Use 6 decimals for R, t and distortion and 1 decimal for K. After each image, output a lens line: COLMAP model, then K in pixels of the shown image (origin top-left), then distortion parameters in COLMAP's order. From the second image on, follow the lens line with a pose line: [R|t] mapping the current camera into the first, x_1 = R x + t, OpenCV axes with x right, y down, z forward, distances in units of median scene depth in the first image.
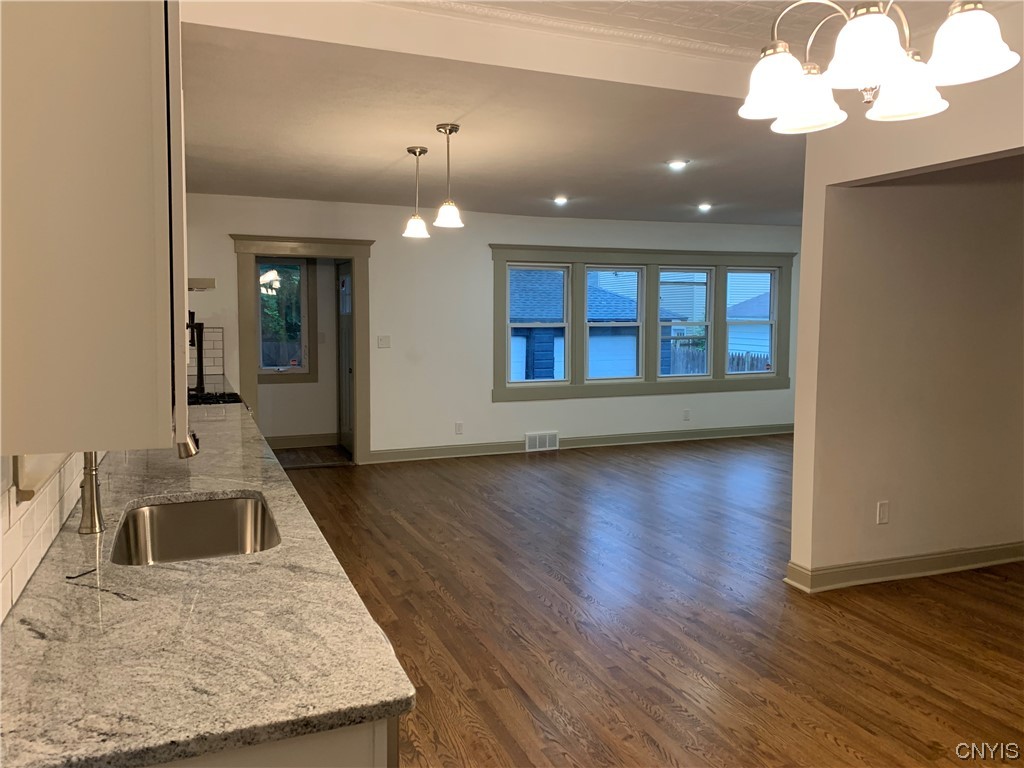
lens RADIAL K [[775.3, 0, 503.9], [0, 775.3, 372.3], [0, 0, 1]] dist [0.042145, -0.041376]
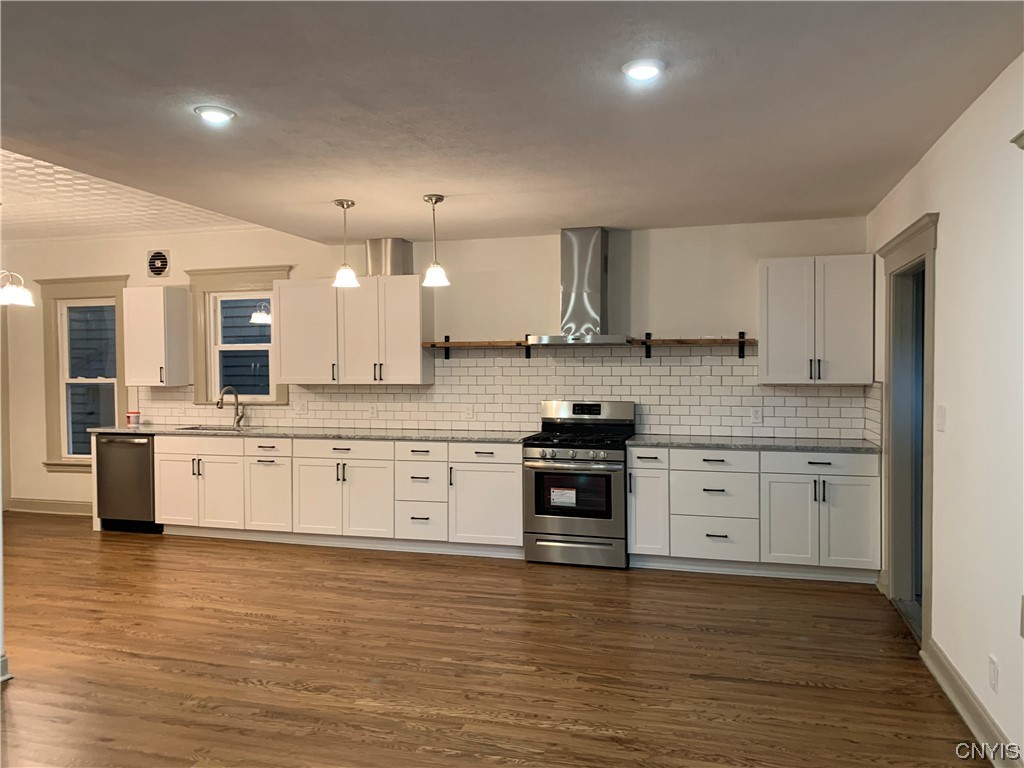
lens RADIAL K [[775.3, 0, 506.2], [0, 775.3, 380.0], [0, 0, 1]] dist [0.042145, -0.041376]
pose [[-0.621370, 0.013974, -0.783393, 0.719594], [-0.057541, 0.996327, 0.063413, -0.146644], [0.781402, 0.084481, -0.618283, 2.012818]]
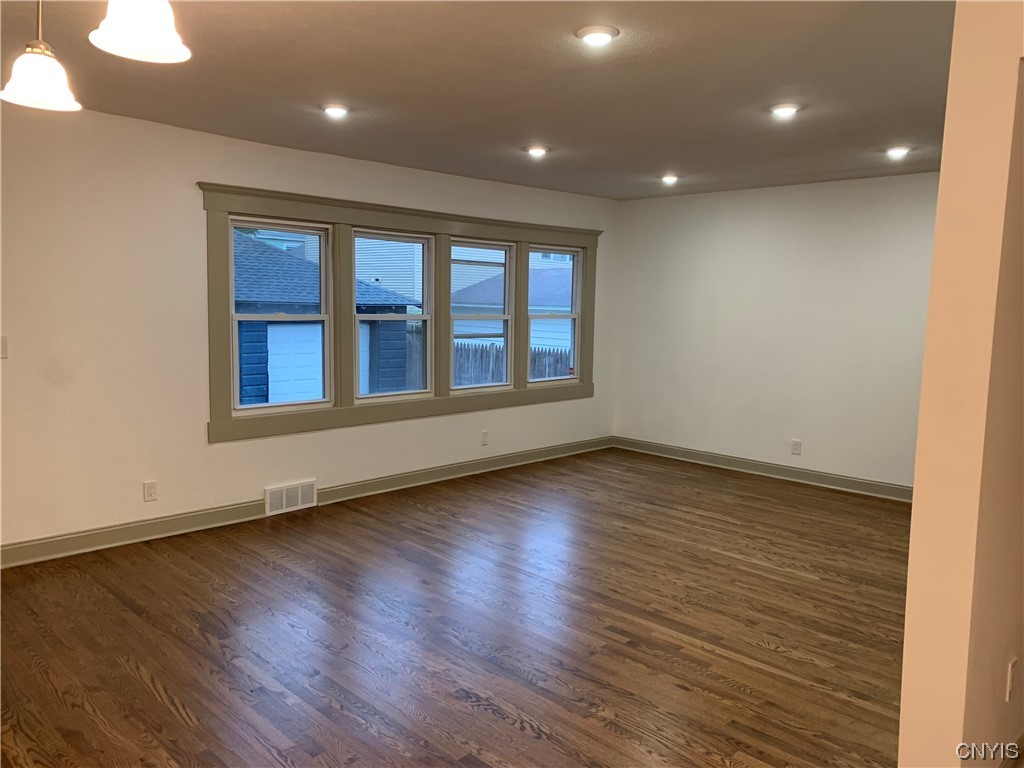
lens RADIAL K [[775.3, 0, 520.6], [0, 775.3, 377.9], [0, 0, 1]] dist [0.042145, -0.041376]
pose [[0.918780, -0.020553, 0.394234, -0.060152], [0.008831, 0.999464, 0.031523, -0.060167], [-0.394671, -0.025481, 0.918469, 0.658466]]
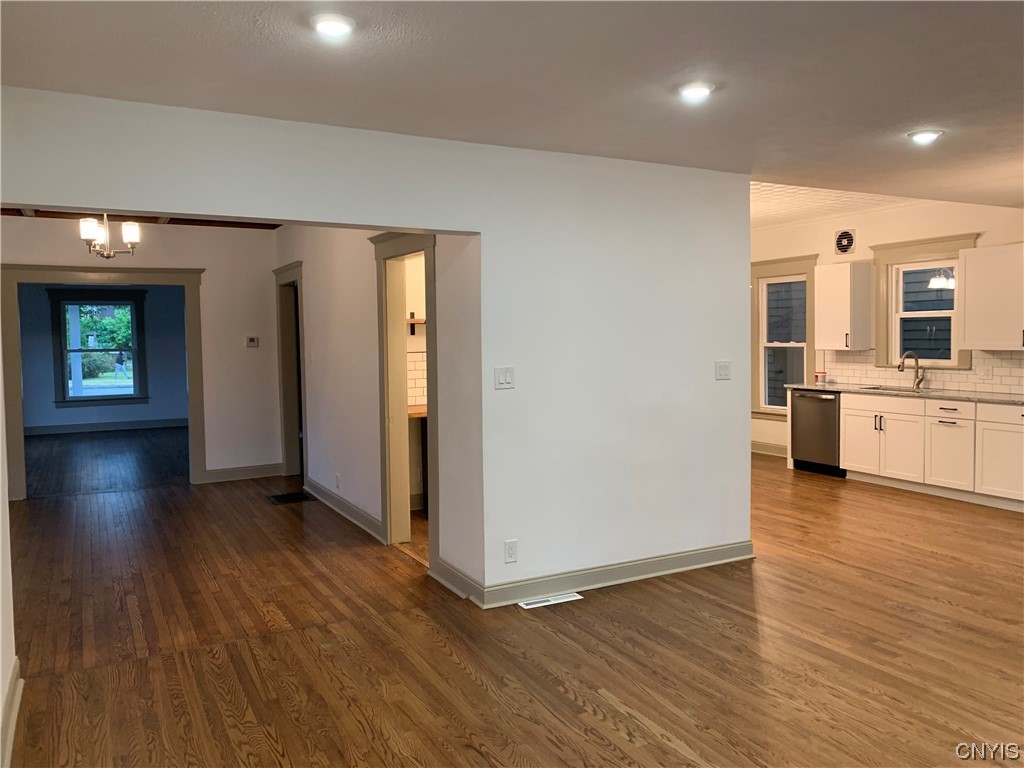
lens RADIAL K [[775.3, 0, 507.1], [0, 775.3, 374.2], [0, 0, 1]] dist [0.042145, -0.041376]
pose [[-0.994263, 0.017570, -0.105509, 0.903442], [0.003793, 0.991588, 0.129378, -0.178210], [0.106895, 0.128235, -0.985966, 2.213776]]
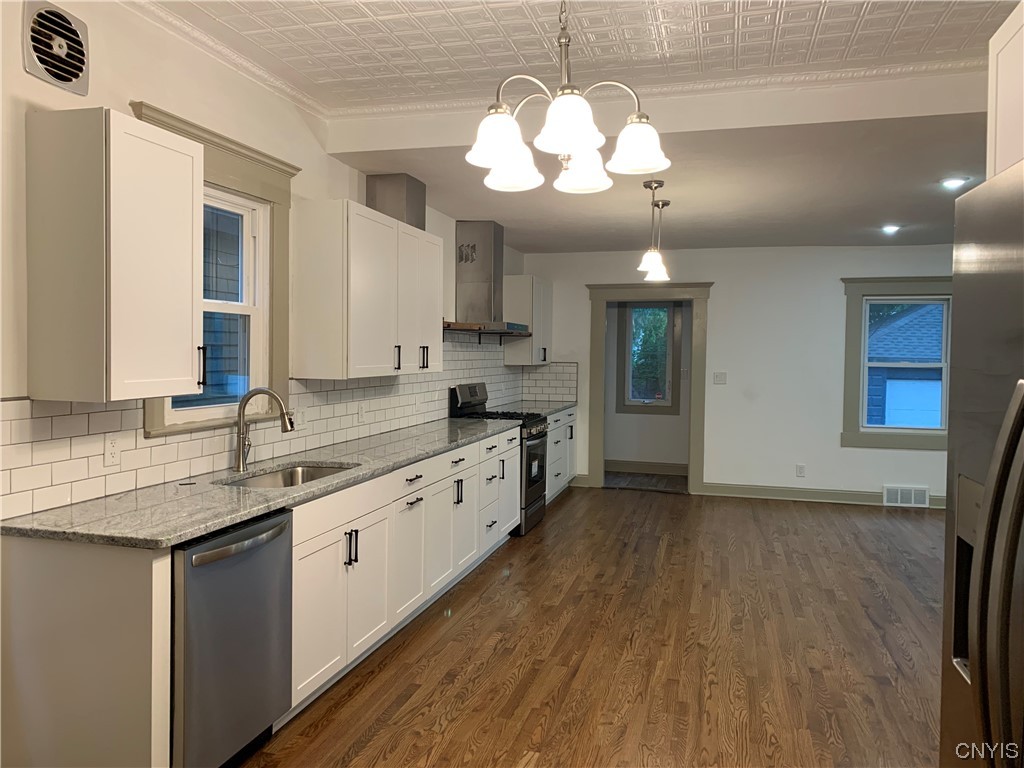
lens RADIAL K [[775.3, 0, 501.0], [0, 775.3, 376.9], [0, 0, 1]] dist [0.042145, -0.041376]
pose [[0.786848, 0.024843, -0.616647, 0.475162], [-0.054098, 0.998120, -0.028819, 0.008078], [0.614771, 0.056036, 0.786712, -0.001730]]
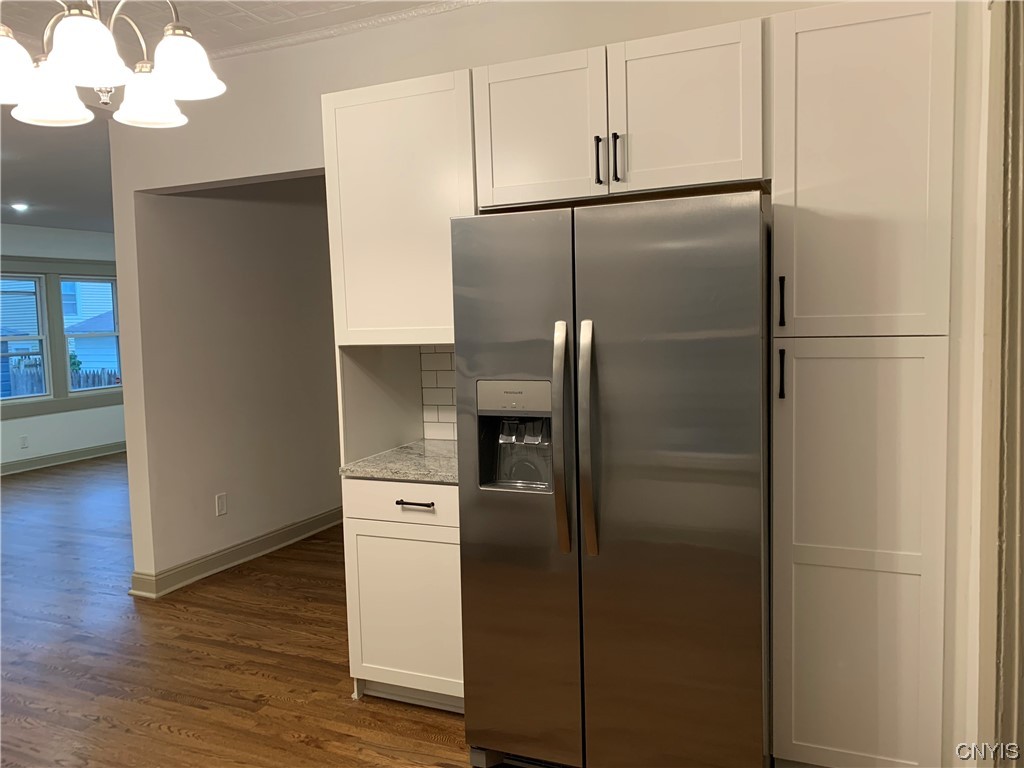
lens RADIAL K [[775.3, 0, 504.1], [0, 775.3, 377.0], [0, 0, 1]] dist [0.042145, -0.041376]
pose [[0.719123, -0.071702, 0.691173, 0.040804], [0.079871, 0.996599, 0.020286, 0.015826], [-0.690277, 0.040617, 0.722404, -0.042648]]
